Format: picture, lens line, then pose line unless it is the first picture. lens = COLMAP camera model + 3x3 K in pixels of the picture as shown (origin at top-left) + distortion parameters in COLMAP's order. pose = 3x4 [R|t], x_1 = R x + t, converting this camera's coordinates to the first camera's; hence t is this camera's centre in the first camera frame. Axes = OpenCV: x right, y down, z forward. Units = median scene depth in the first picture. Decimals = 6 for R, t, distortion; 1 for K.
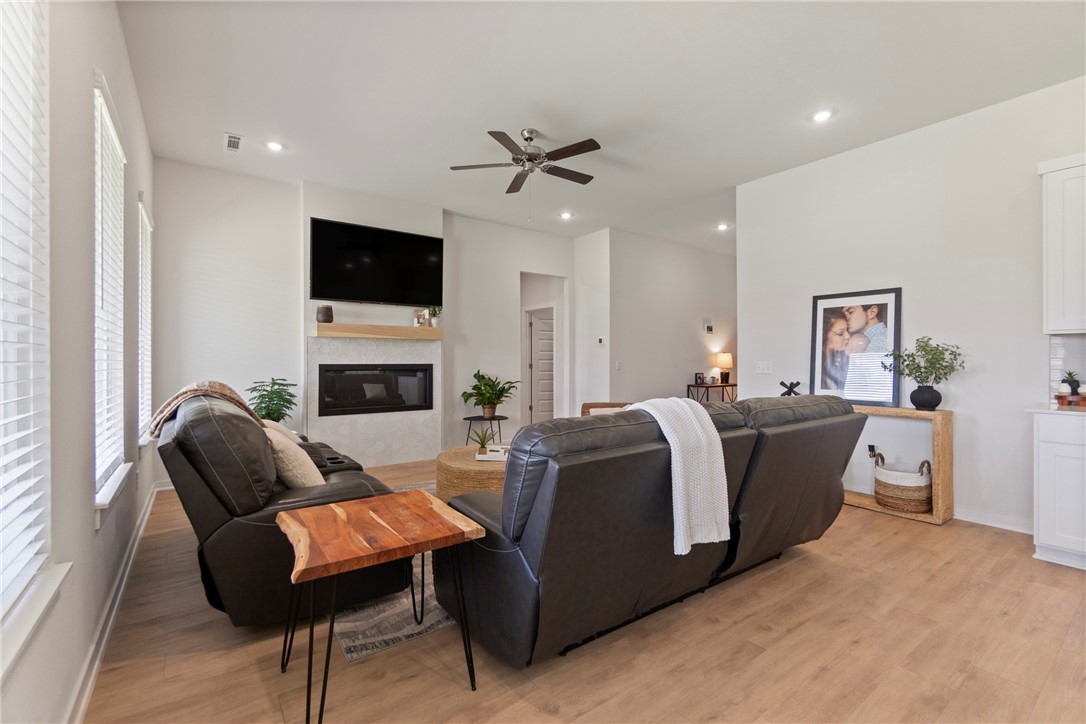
lens RADIAL K [[470.4, 0, 533.5], [0, 470.4, 359.9], [0, 0, 1]] dist [-0.003447, 0.000668]
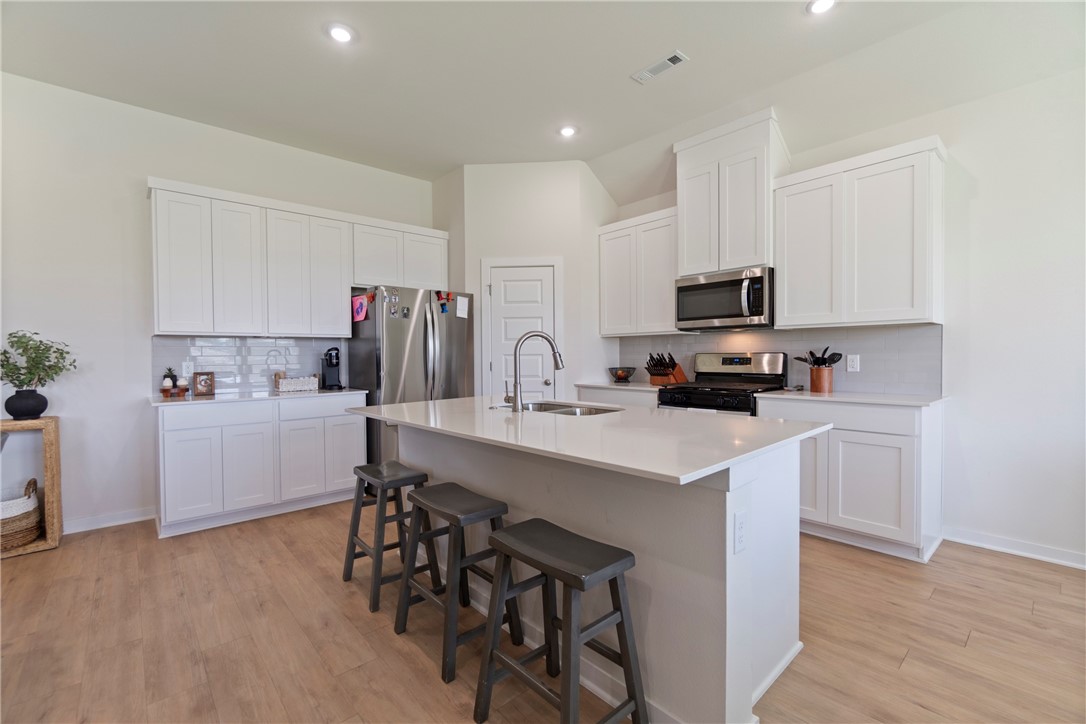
lens RADIAL K [[470.4, 0, 538.8], [0, 470.4, 362.4], [0, 0, 1]] dist [-0.003447, 0.000668]
pose [[-0.104026, -0.016905, 0.994431, -0.090432], [0.008706, 0.999802, 0.017907, -0.000885], [-0.994536, 0.010521, -0.103858, 0.193078]]
